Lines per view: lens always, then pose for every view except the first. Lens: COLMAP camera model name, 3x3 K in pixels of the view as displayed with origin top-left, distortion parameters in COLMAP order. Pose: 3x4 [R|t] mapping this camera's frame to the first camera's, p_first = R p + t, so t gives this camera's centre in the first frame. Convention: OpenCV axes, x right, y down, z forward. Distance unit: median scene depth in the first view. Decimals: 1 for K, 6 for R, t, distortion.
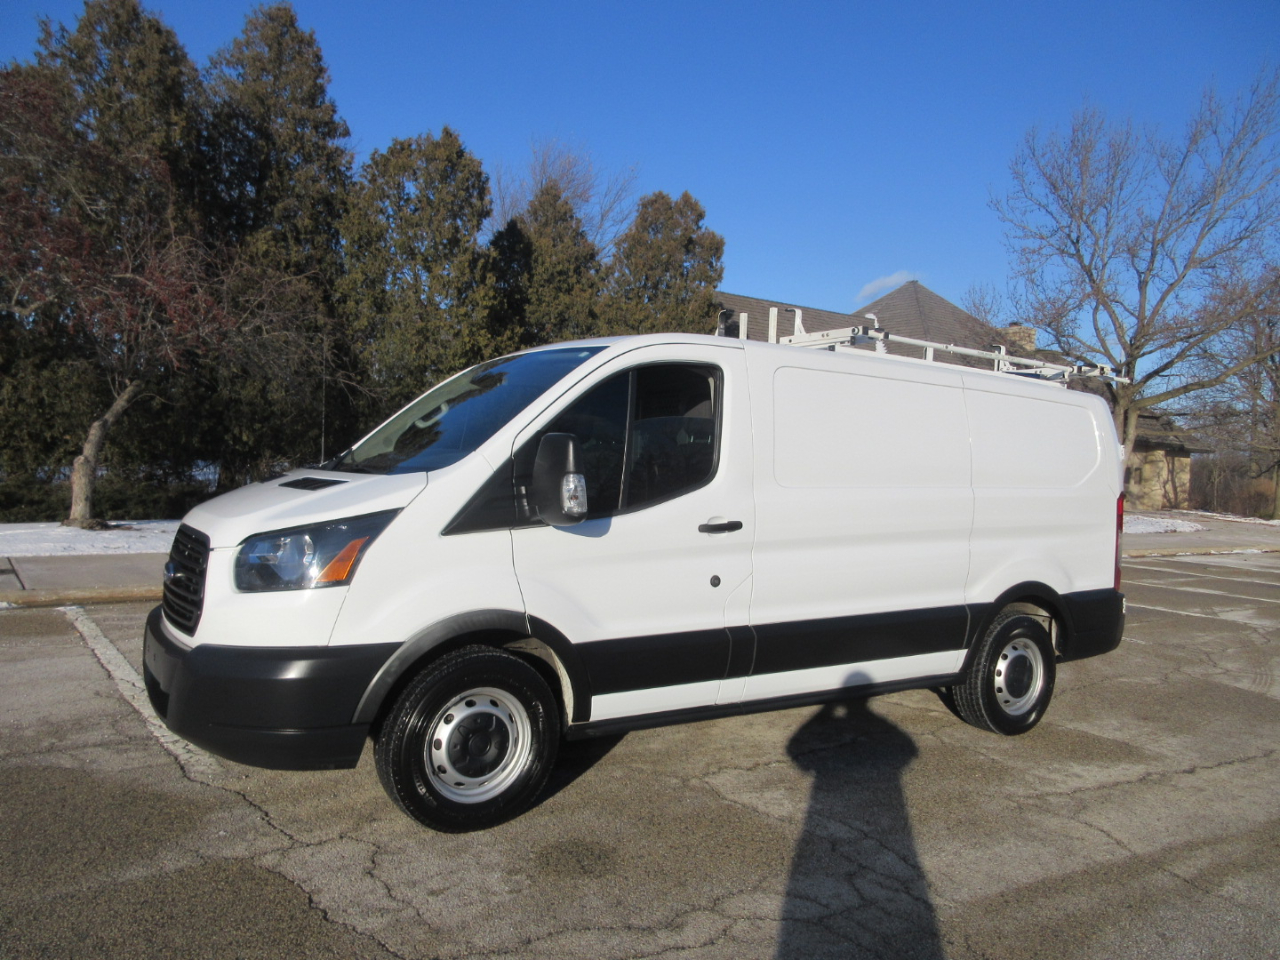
lens RADIAL K [[968.5, 0, 640.6], [0, 968.5, 485.1], [0, 0, 1]] dist [0.008340, -0.000309]
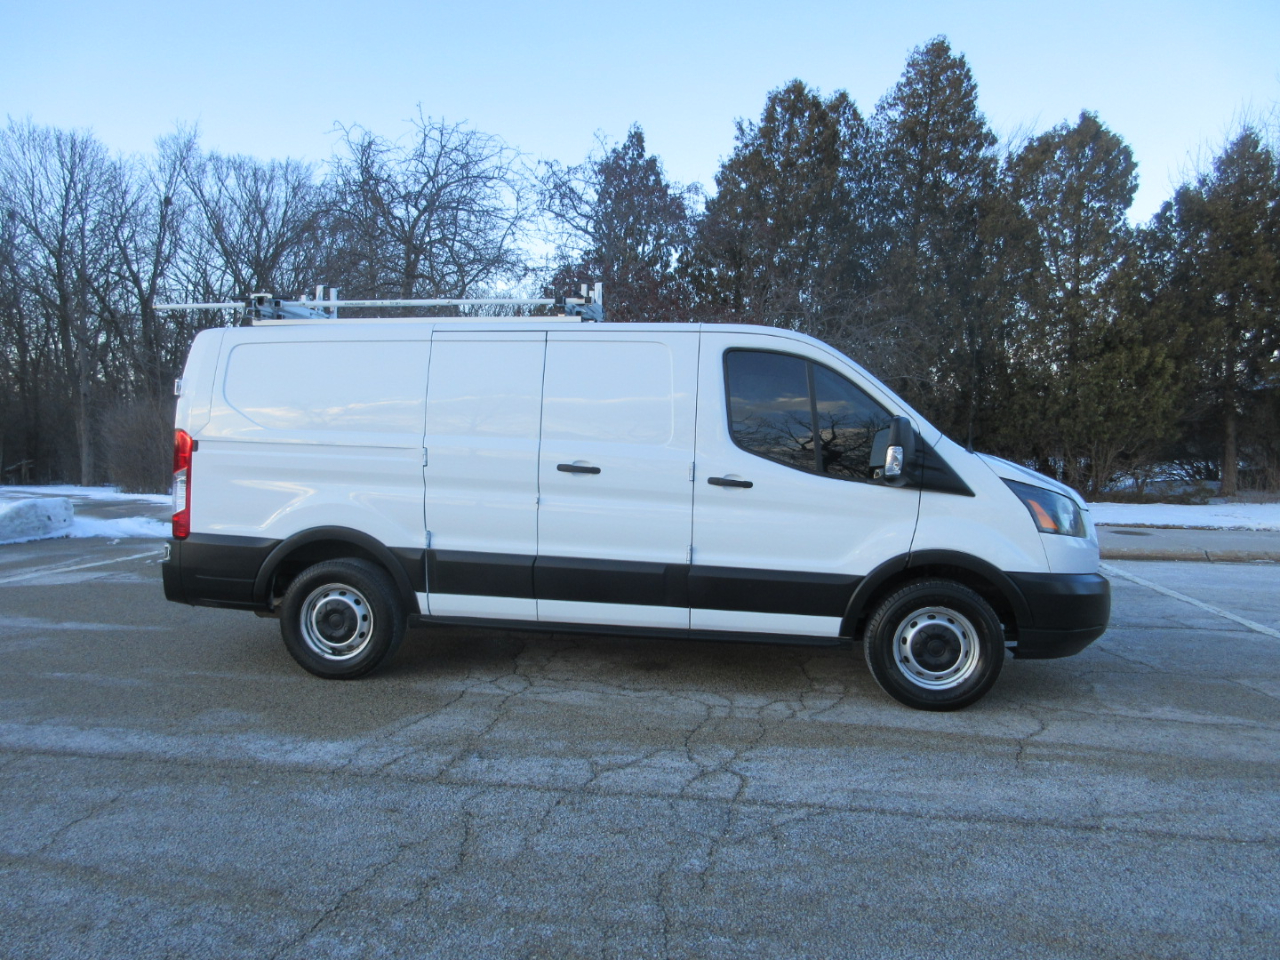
lens RADIAL K [[986.6, 0, 638.8], [0, 986.6, 486.3], [0, 0, 1]] dist [0.002282, 0.001843]
pose [[0.706242, 0.002528, -0.707966, 0.187697], [-0.000024, 0.999994, 0.003547, 0.010097], [0.707971, -0.002488, 0.706237, -0.037617]]
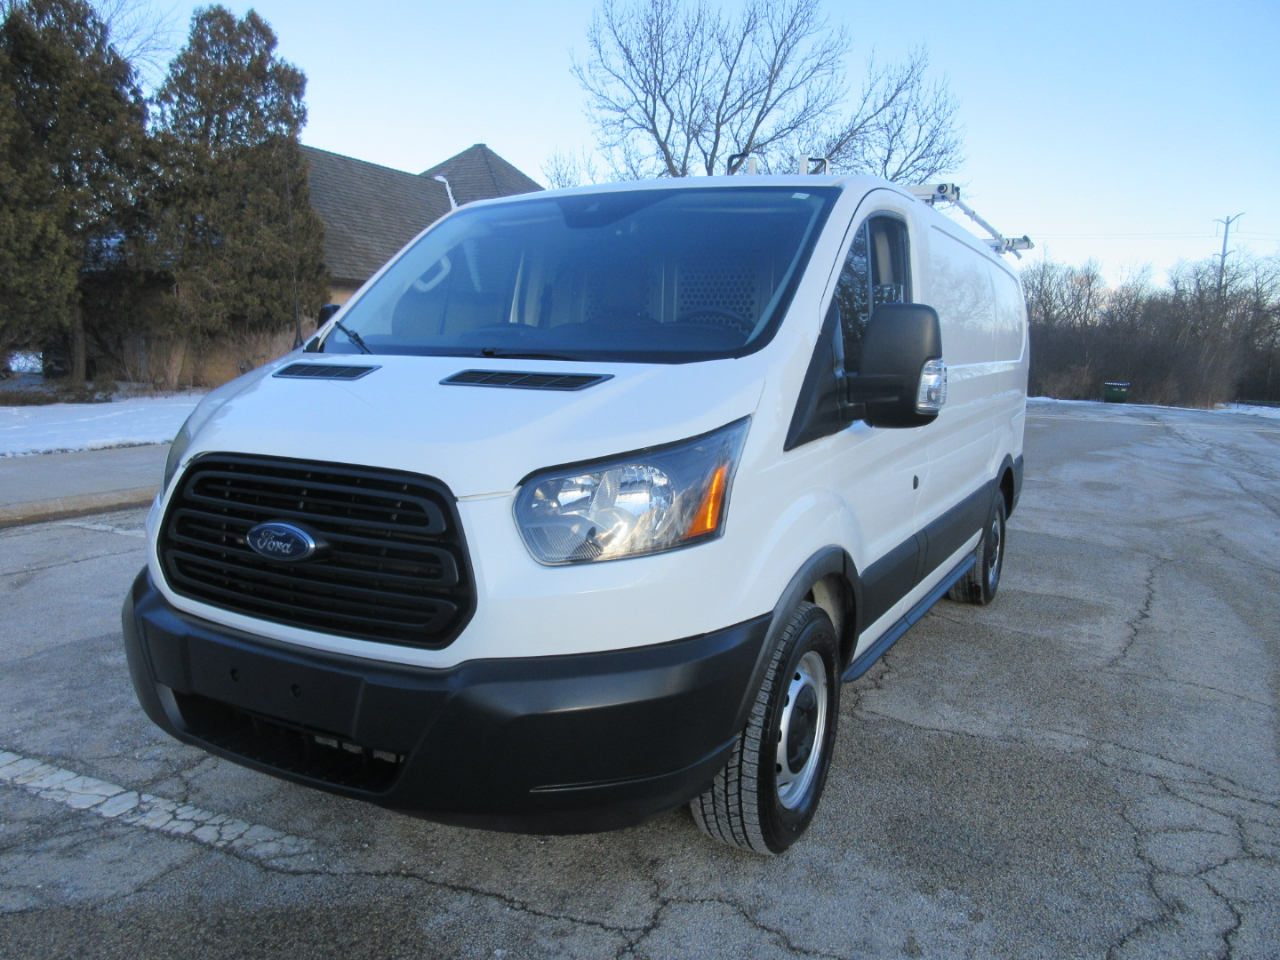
lens RADIAL K [[968.5, 0, 640.6], [0, 968.5, 485.1], [0, 0, 1]] dist [0.008340, -0.000309]
pose [[0.881193, -0.081851, 0.465618, -0.096235], [0.020179, 0.990513, 0.135932, -0.003114], [-0.472326, -0.110387, 0.874484, 0.069923]]
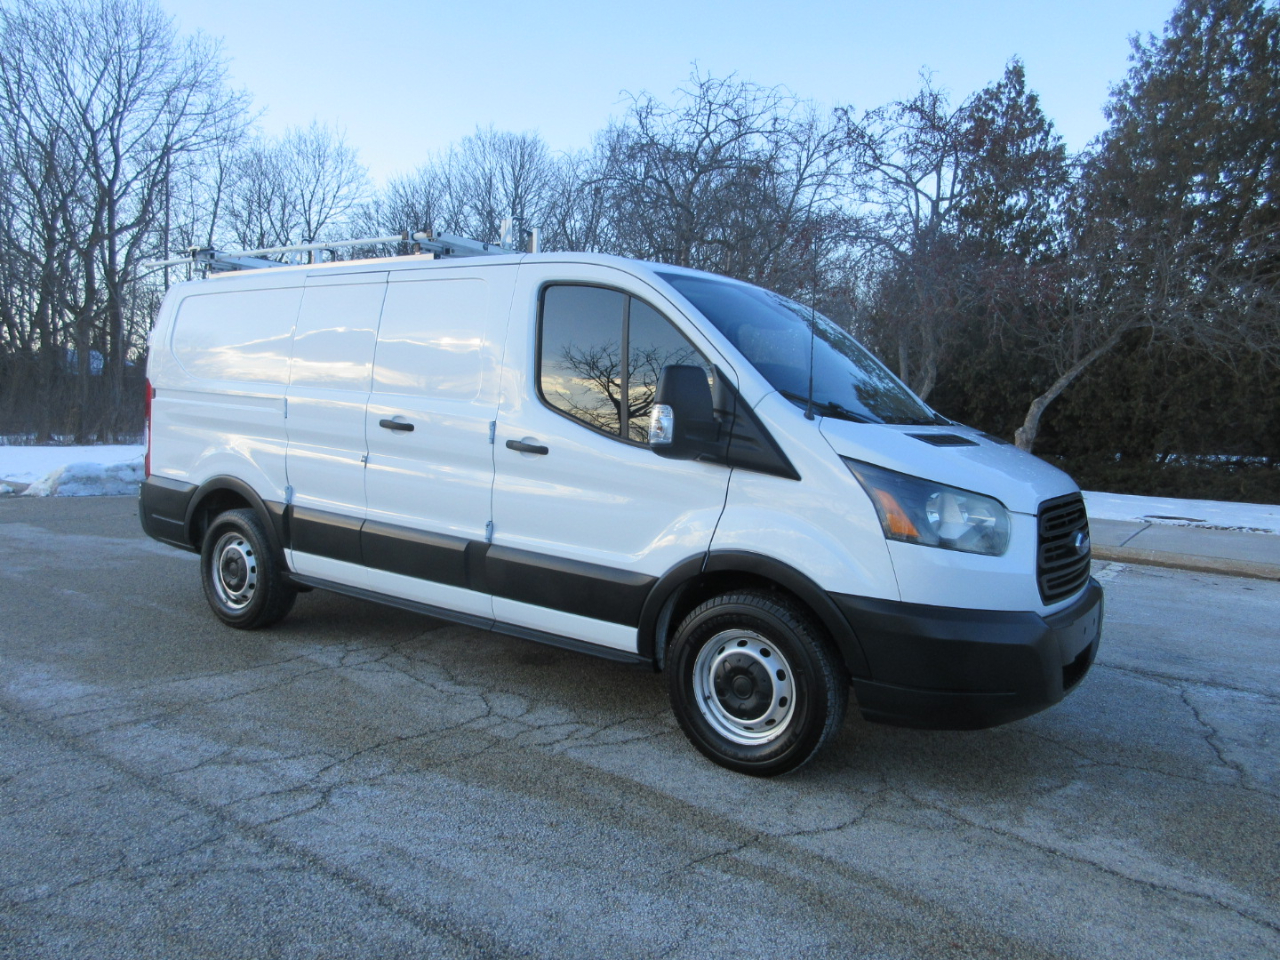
lens RADIAL K [[981.2, 0, 641.6], [0, 981.2, 480.0], [0, 0, 1]] dist [0.003228, 0.007787]
pose [[0.305853, 0.045776, -0.950978, 0.225558], [-0.049117, 0.998272, 0.032256, 0.009176], [0.950811, 0.036844, 0.307573, 0.107965]]
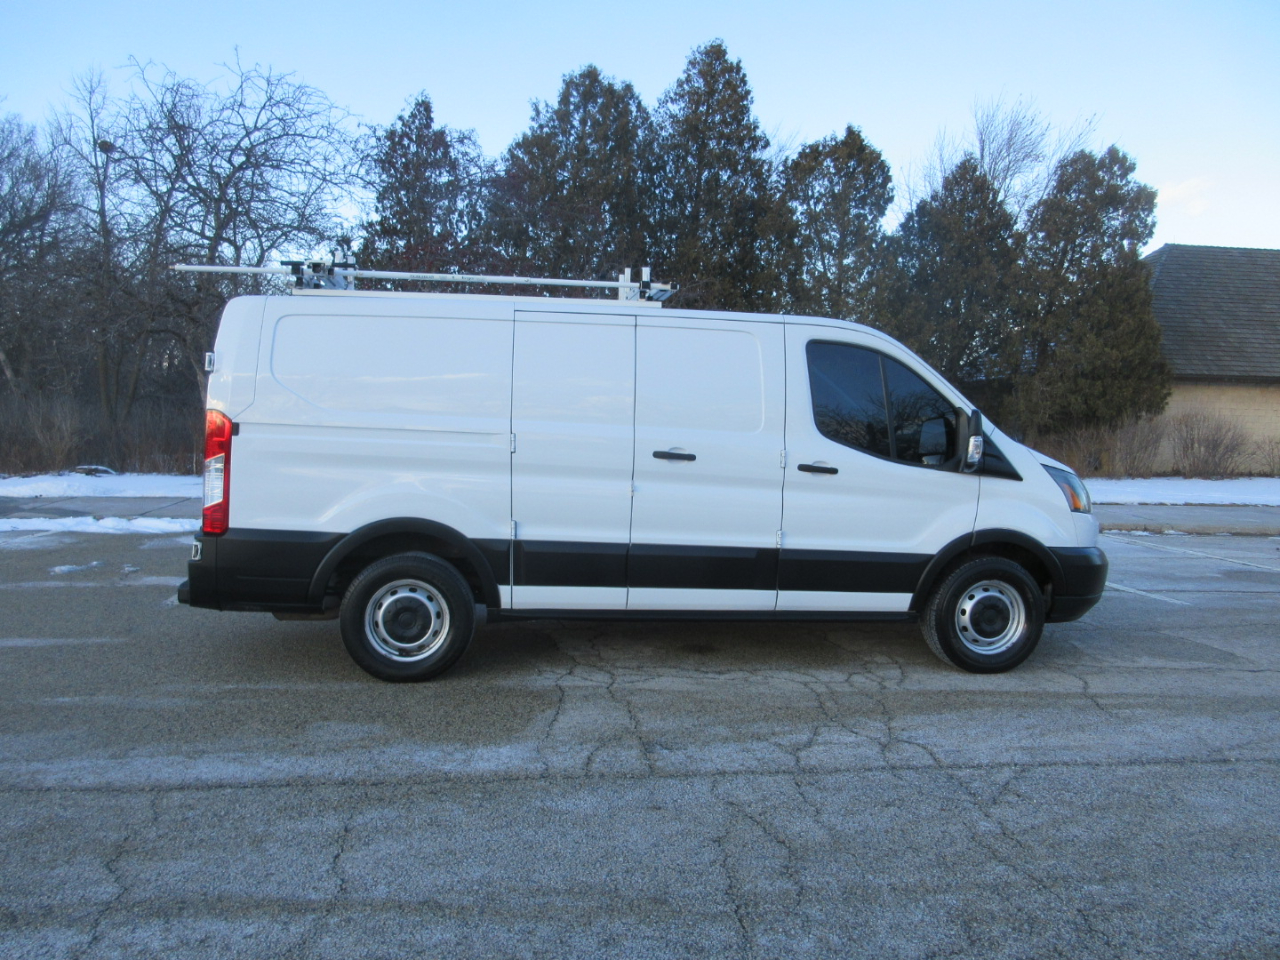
lens RADIAL K [[986.6, 0, 638.8], [0, 986.6, 486.3], [0, 0, 1]] dist [0.002282, 0.001843]
pose [[0.882083, 0.008198, -0.471023, 0.112299], [0.003180, 0.999722, 0.023356, 0.008452], [0.471083, -0.022099, 0.881812, -0.094726]]
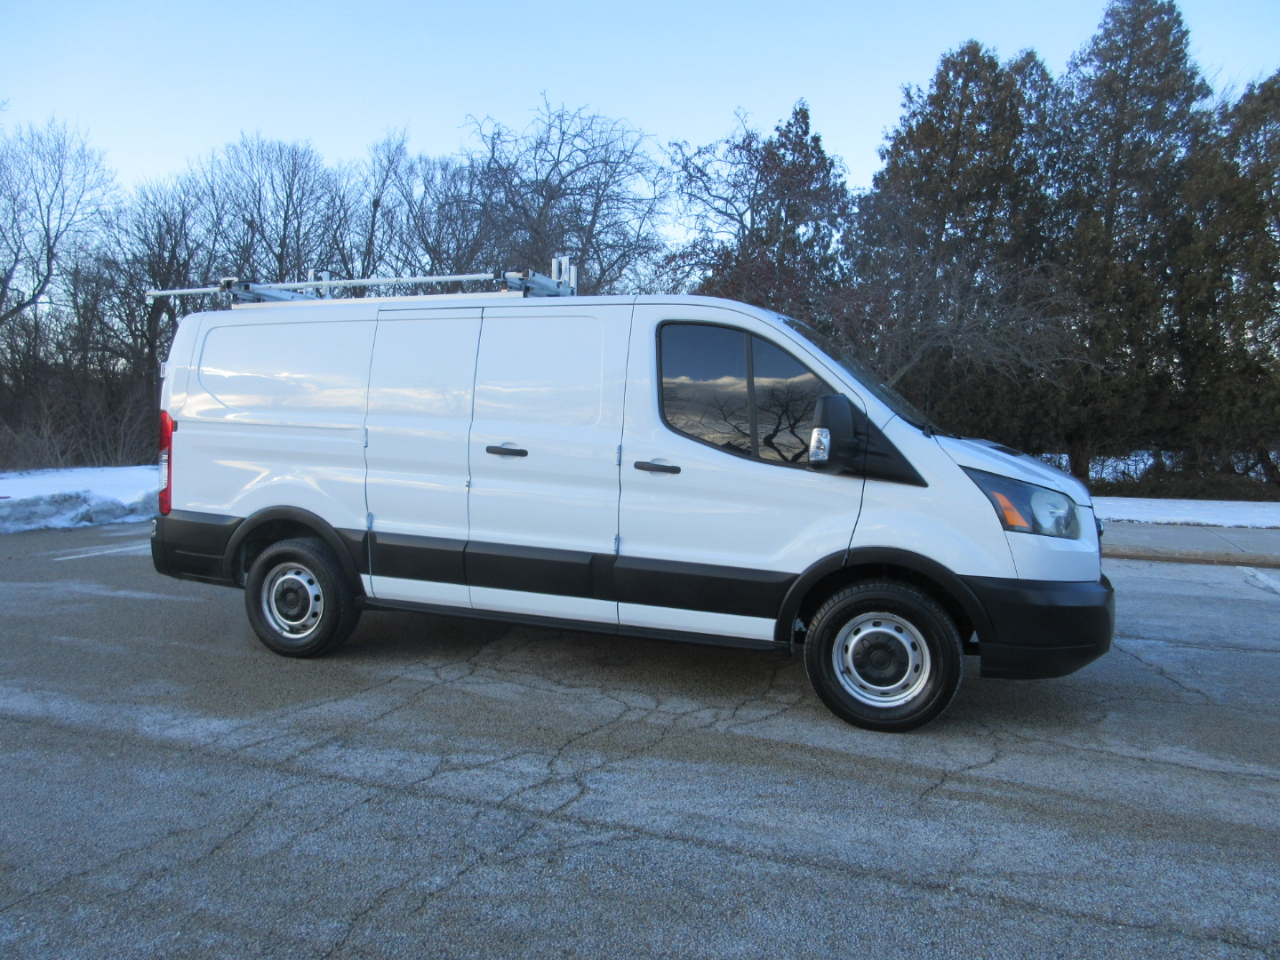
lens RADIAL K [[983.2, 0, 639.6], [0, 983.2, 487.6], [0, 0, 1]] dist [0.007266, -0.001467]
pose [[0.536569, 0.022307, -0.843562, 0.216716], [-0.014615, 0.999746, 0.017140, 0.010790], [0.843730, 0.003132, 0.536759, 0.025534]]
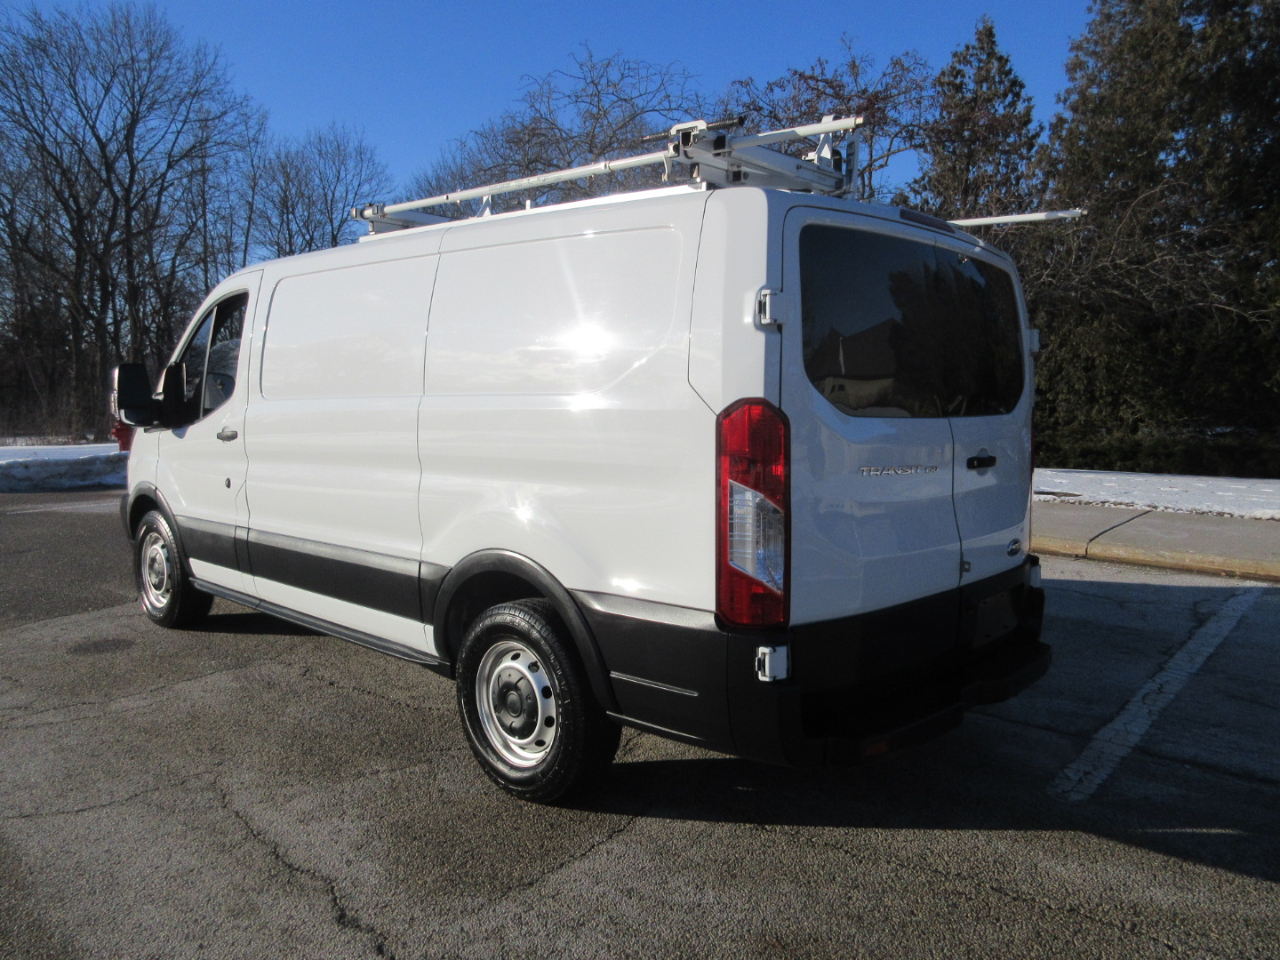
lens RADIAL K [[983.7, 0, 666.6], [0, 983.7, 481.2], [0, 0, 1]] dist [0.000001, 0.002970]
pose [[0.227075, 0.054077, -0.972375, 0.258529], [-0.024080, 0.998464, 0.049904, 0.005816], [0.973580, 0.012083, 0.228028, 0.237733]]
